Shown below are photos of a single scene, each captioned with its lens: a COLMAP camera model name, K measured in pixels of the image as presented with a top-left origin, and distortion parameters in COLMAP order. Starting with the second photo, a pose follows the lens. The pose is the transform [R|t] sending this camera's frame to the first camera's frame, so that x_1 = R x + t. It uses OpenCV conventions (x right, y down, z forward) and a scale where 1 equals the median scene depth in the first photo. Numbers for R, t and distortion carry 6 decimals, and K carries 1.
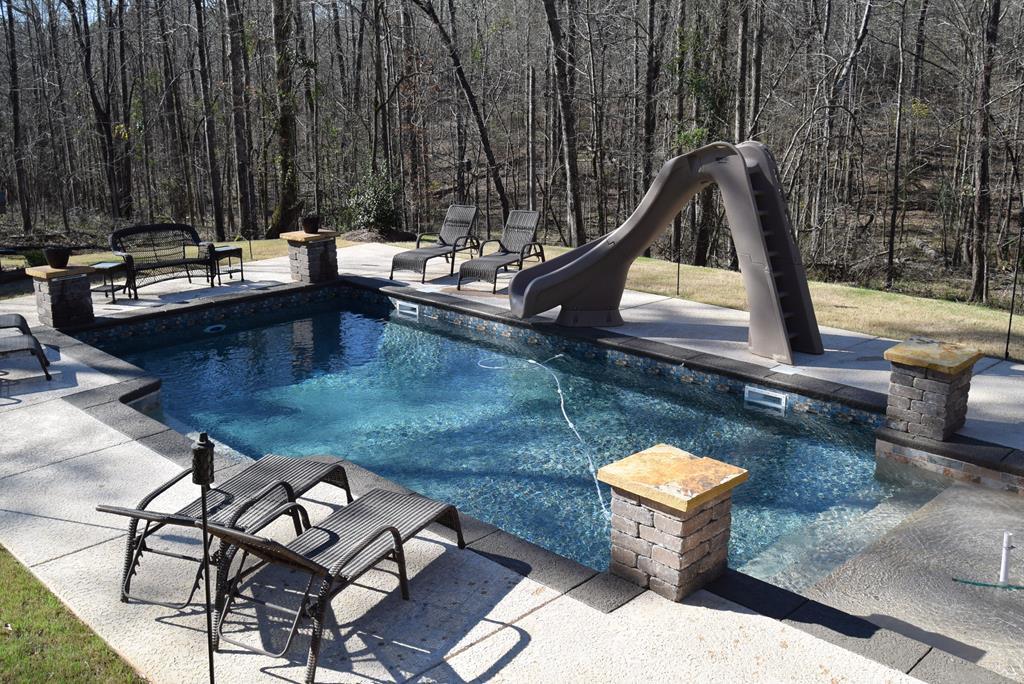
lens RADIAL K [[1015.1, 0, 512.5], [0, 1015.1, 336.7], [0, 0, 1]] dist [-0.068857, 0.000000]
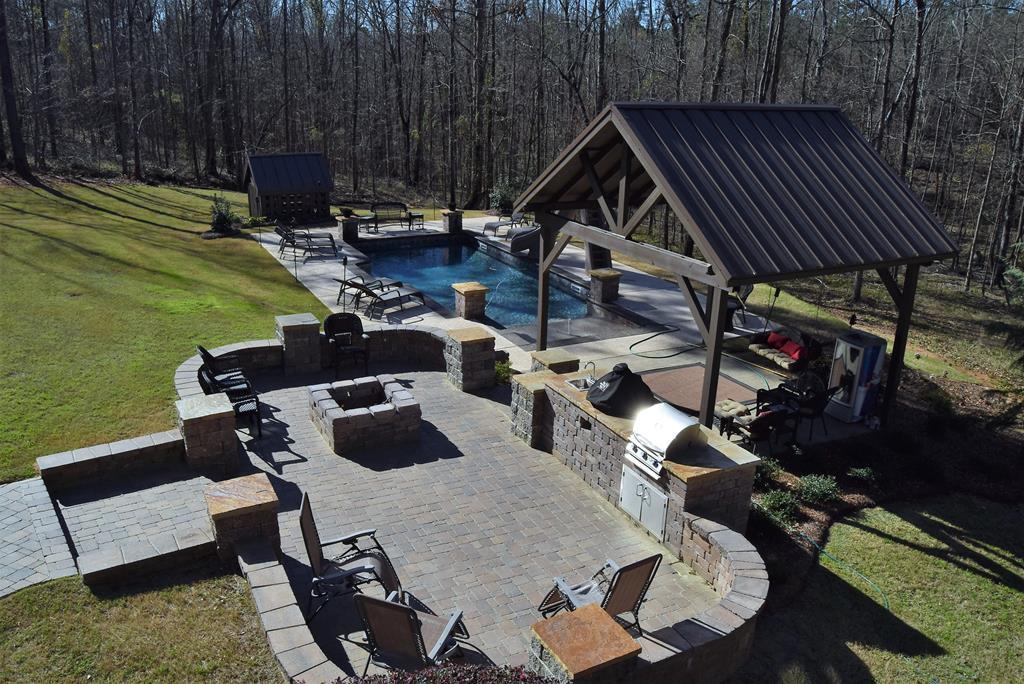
lens RADIAL K [[817.2, 0, 513.4], [0, 817.2, 347.9], [0, 0, 1]] dist [-0.084619, 0.031502]
pose [[0.957344, 0.124757, -0.260631, 0.605197], [-0.104633, 0.990451, 0.089768, 0.035366], [0.269342, -0.058668, 0.961256, -1.021744]]
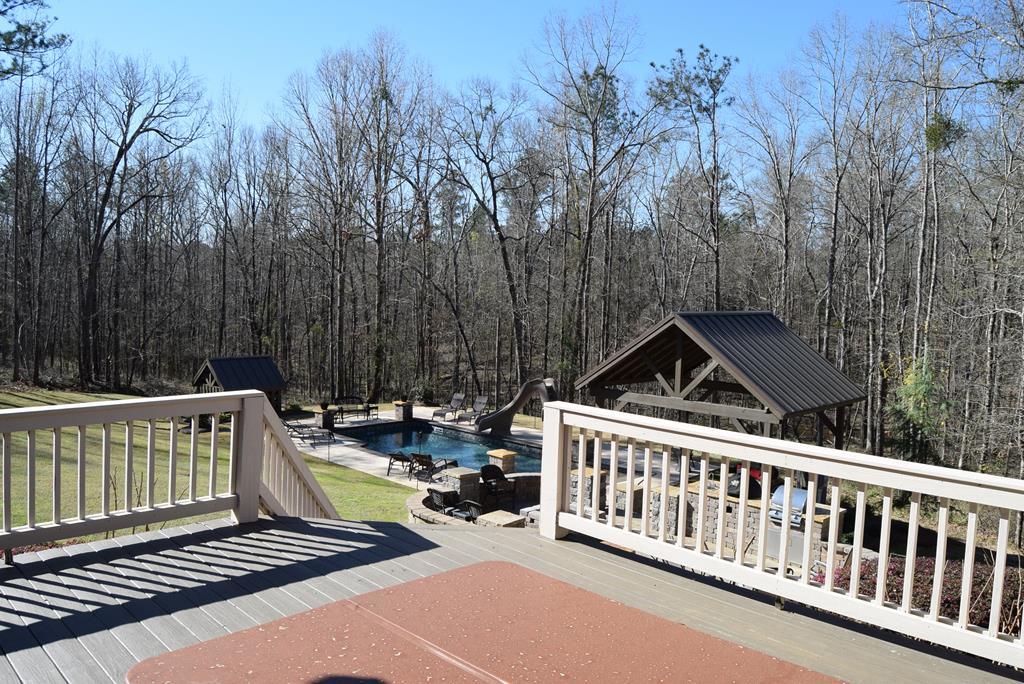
lens RADIAL K [[817.2, 0, 516.0], [0, 817.2, 349.2], [0, 0, 1]] dist [-0.084619, 0.031502]
pose [[0.998968, 0.038356, 0.024342, 0.057784], [-0.033472, 0.983741, -0.176446, 0.176588], [-0.030714, 0.175449, 0.984009, -1.559571]]
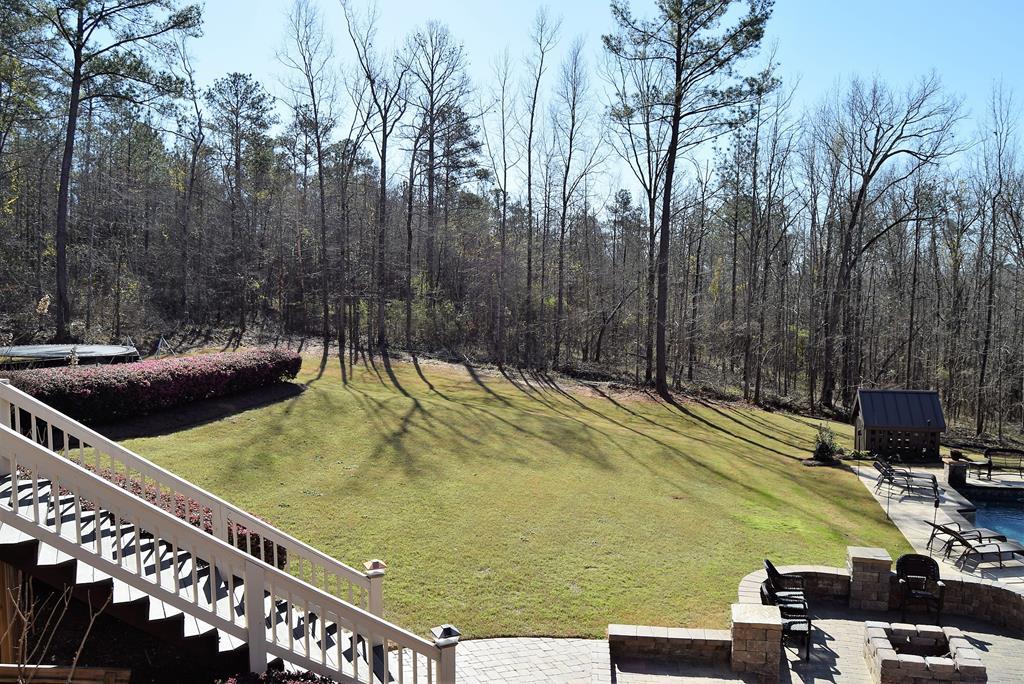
lens RADIAL K [[817.2, 0, 518.2], [0, 817.2, 341.3], [0, 0, 1]] dist [-0.084619, 0.031502]
pose [[0.523003, 0.057956, -0.850358, 0.688782], [-0.226405, 0.971290, -0.073050, 0.036236], [0.821711, 0.230731, 0.521109, -1.052706]]
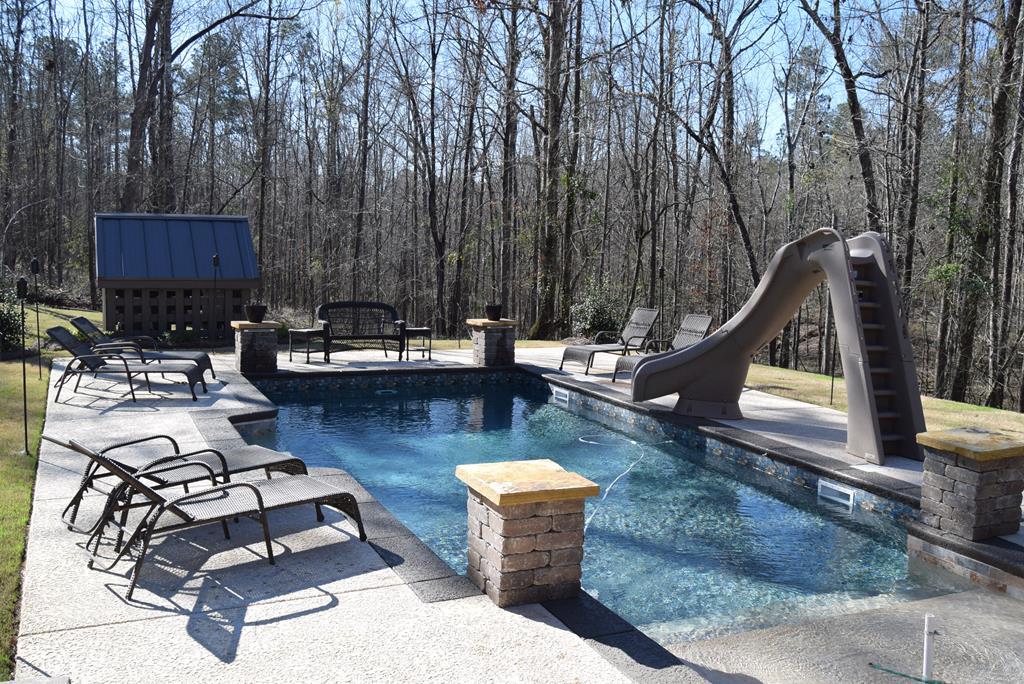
lens RADIAL K [[993.0, 0, 509.4], [0, 993.0, 344.2], [0, 0, 1]] dist [-0.072232, 0.000000]
pose [[0.932049, 0.072802, -0.354942, 0.251122], [-0.124420, 0.984348, -0.124818, 0.067341], [0.340299, 0.160498, 0.926519, 0.041296]]
